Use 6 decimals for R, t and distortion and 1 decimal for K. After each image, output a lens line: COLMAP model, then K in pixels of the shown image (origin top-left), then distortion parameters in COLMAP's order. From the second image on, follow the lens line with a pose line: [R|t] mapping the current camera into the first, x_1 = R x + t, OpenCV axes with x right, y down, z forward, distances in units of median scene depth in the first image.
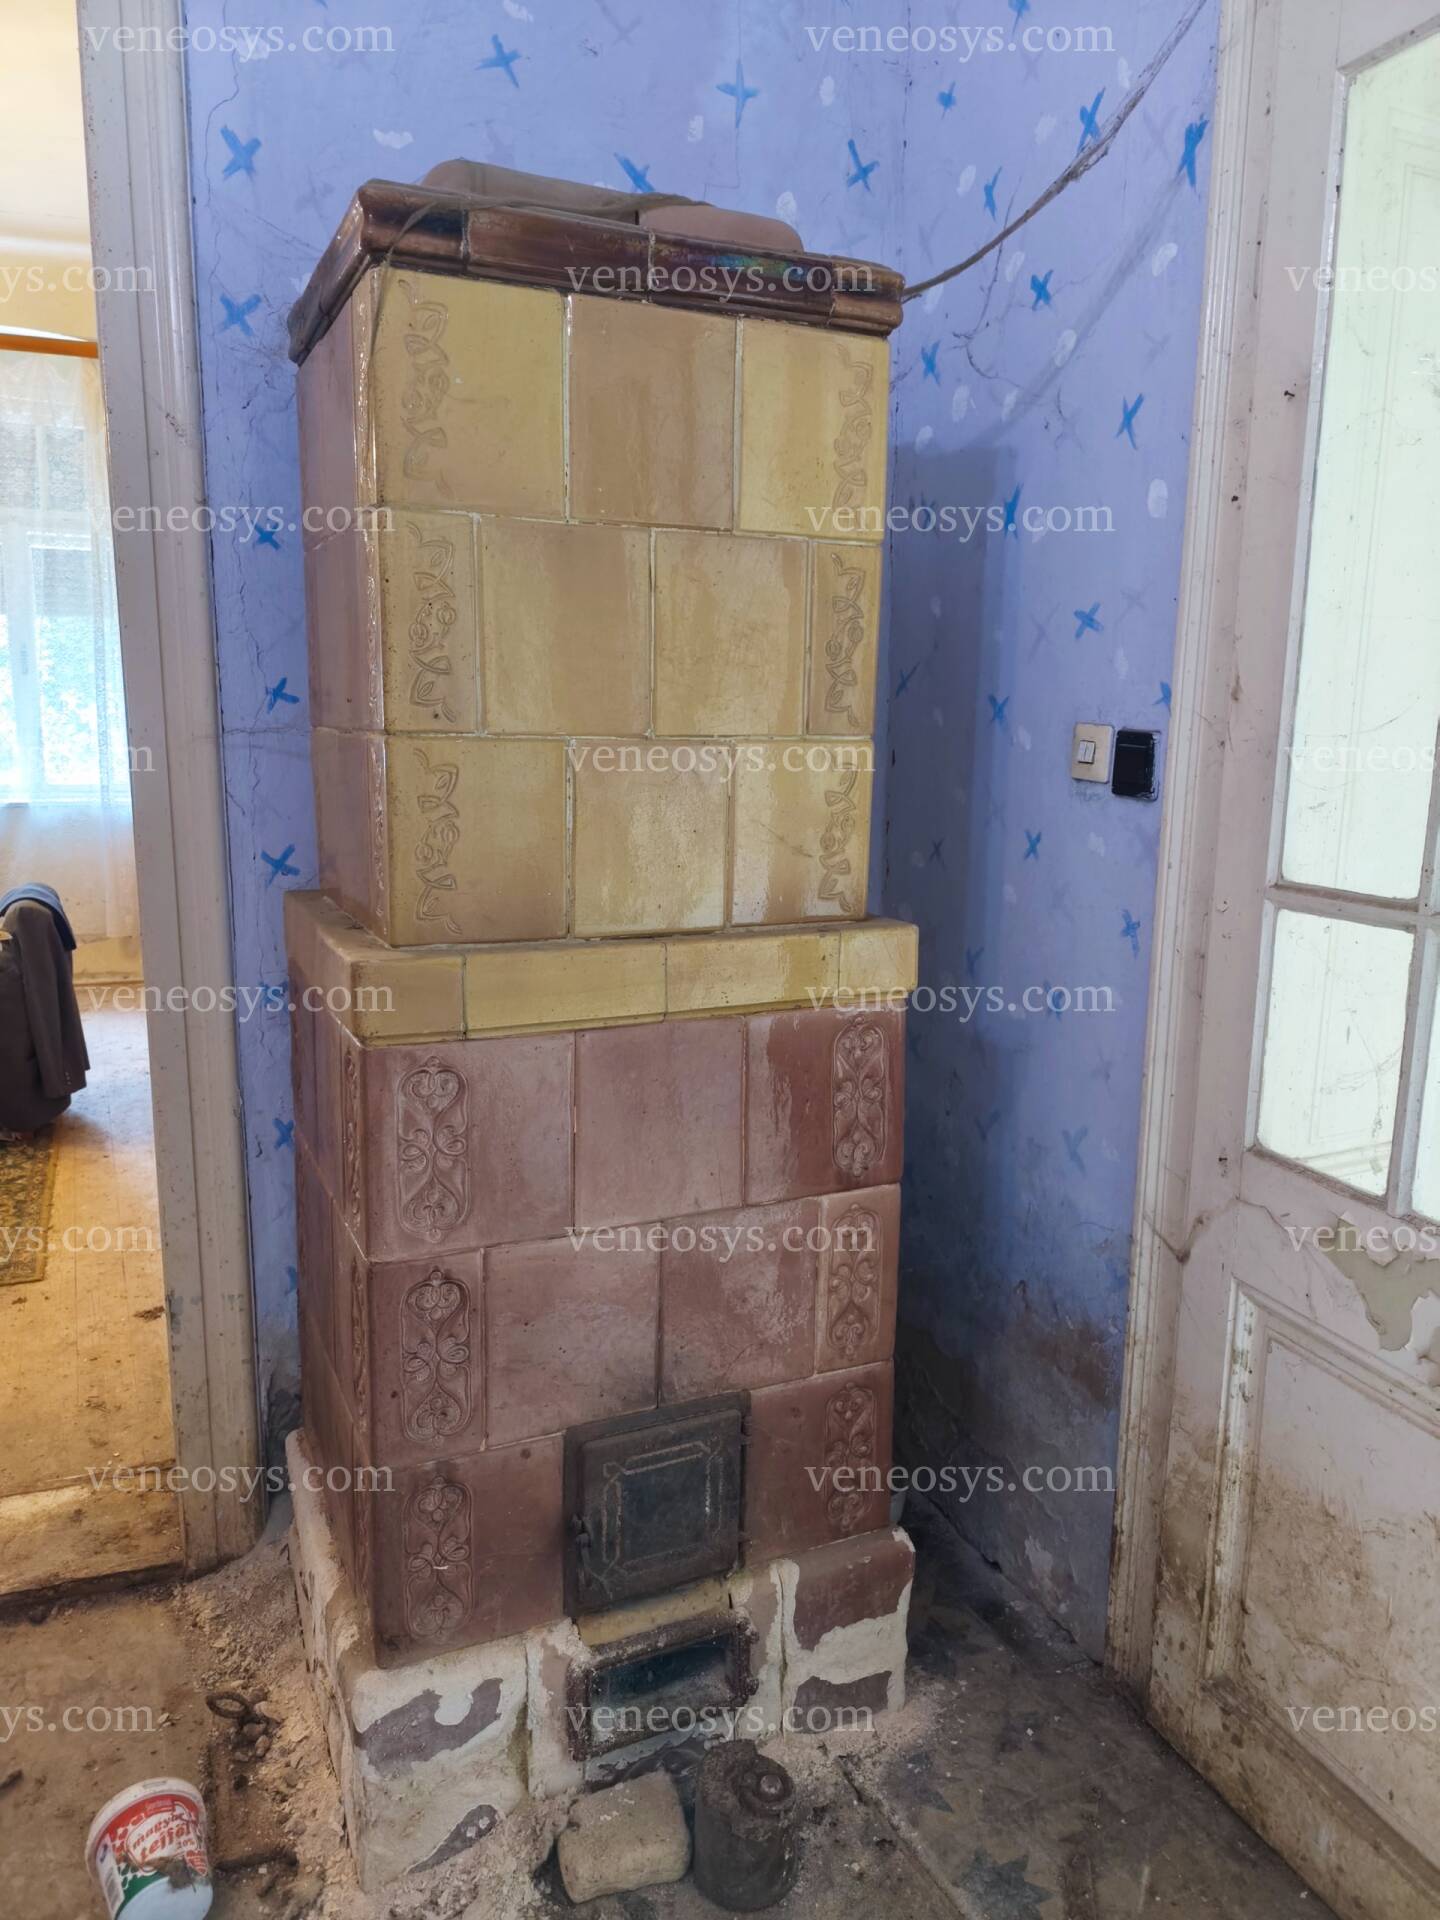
lens RADIAL K [[1304.2, 0, 724.1], [0, 1304.2, 966.0], [0, 0, 1]] dist [0.003767, -0.012979]
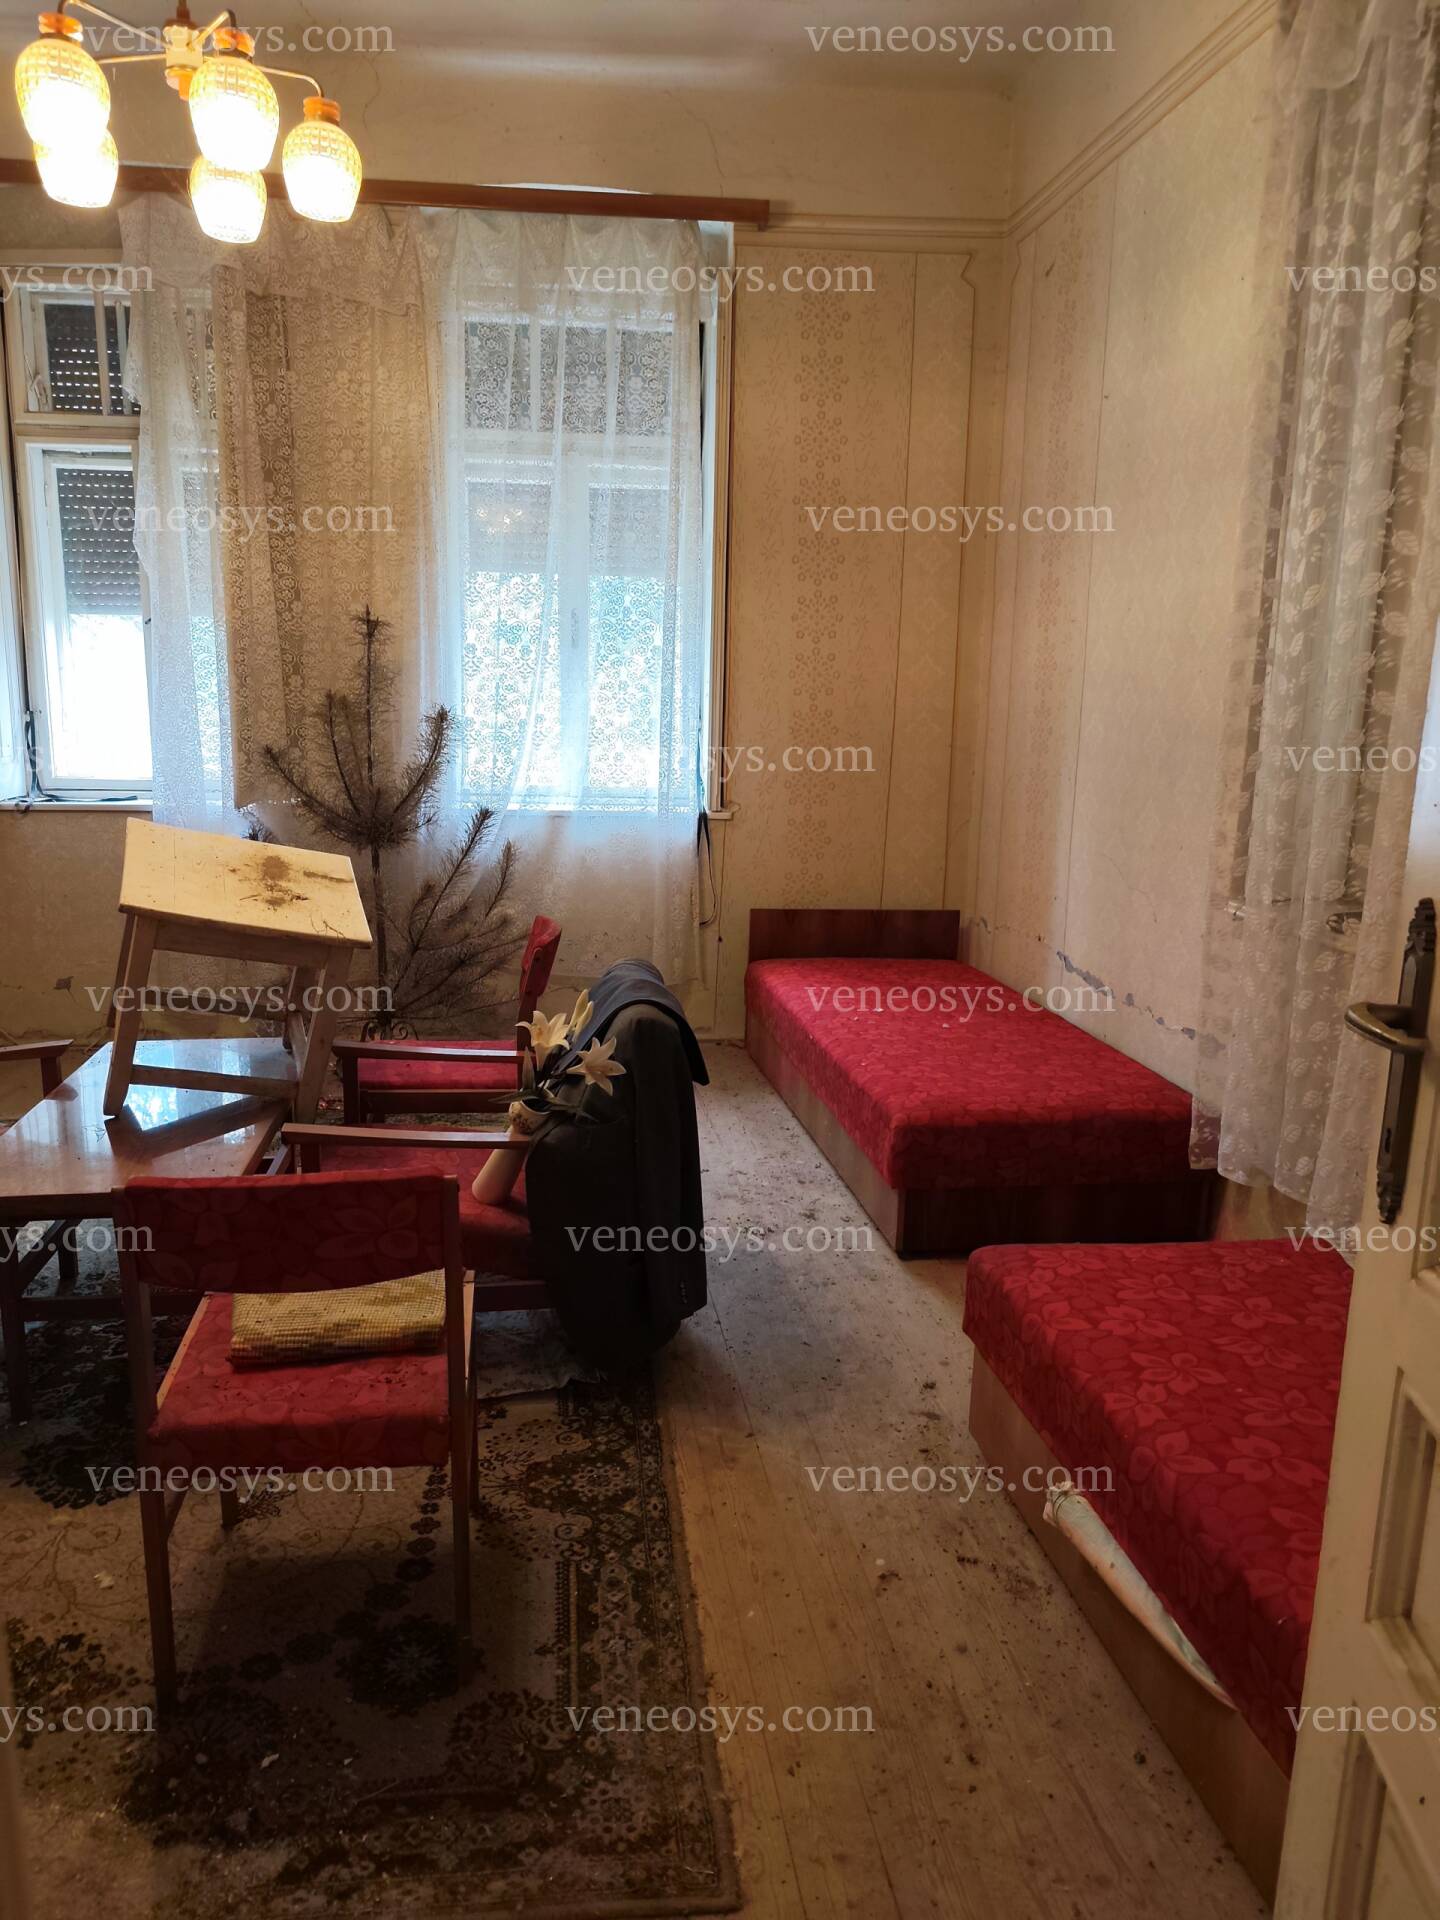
lens RADIAL K [[1304.2, 0, 712.8], [0, 1304.2, 967.5], [0, 0, 1]] dist [0.003767, -0.012979]
pose [[0.950373, 0.068494, -0.303479, -0.744609], [-0.064753, 0.997650, 0.022386, -0.195947], [0.304299, -0.001624, 0.952575, 0.989588]]
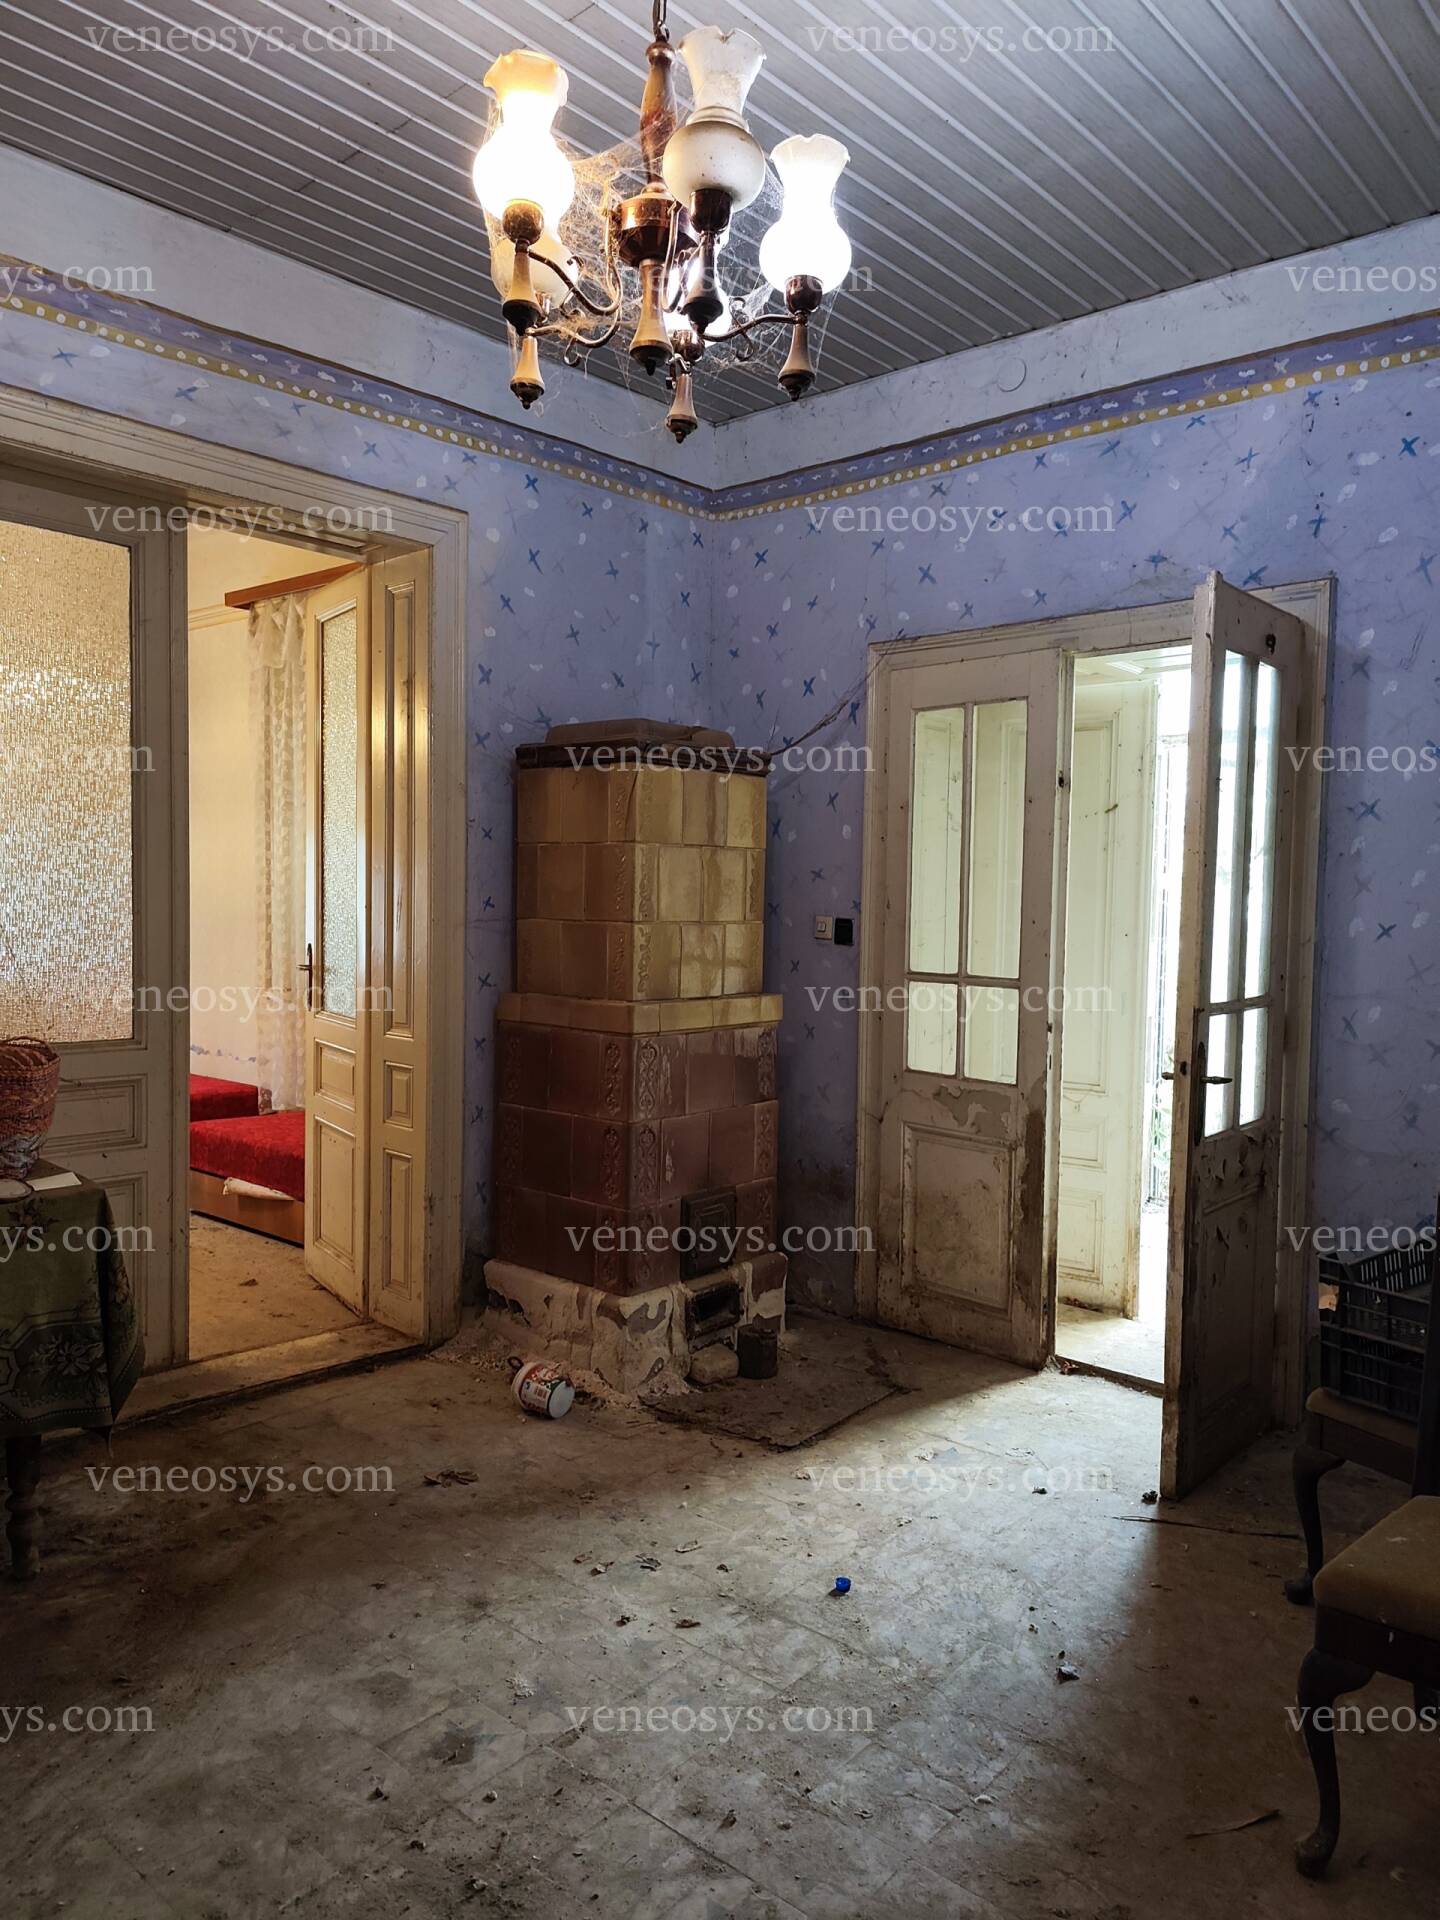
lens RADIAL K [[1304.2, 0, 704.7], [0, 1304.2, 973.9], [0, 0, 1]] dist [0.003767, -0.012979]
pose [[0.915251, -0.021744, 0.402298, -0.992089], [0.072642, 0.991084, -0.111697, 0.198297], [-0.396282, 0.131455, 0.908669, -1.235533]]
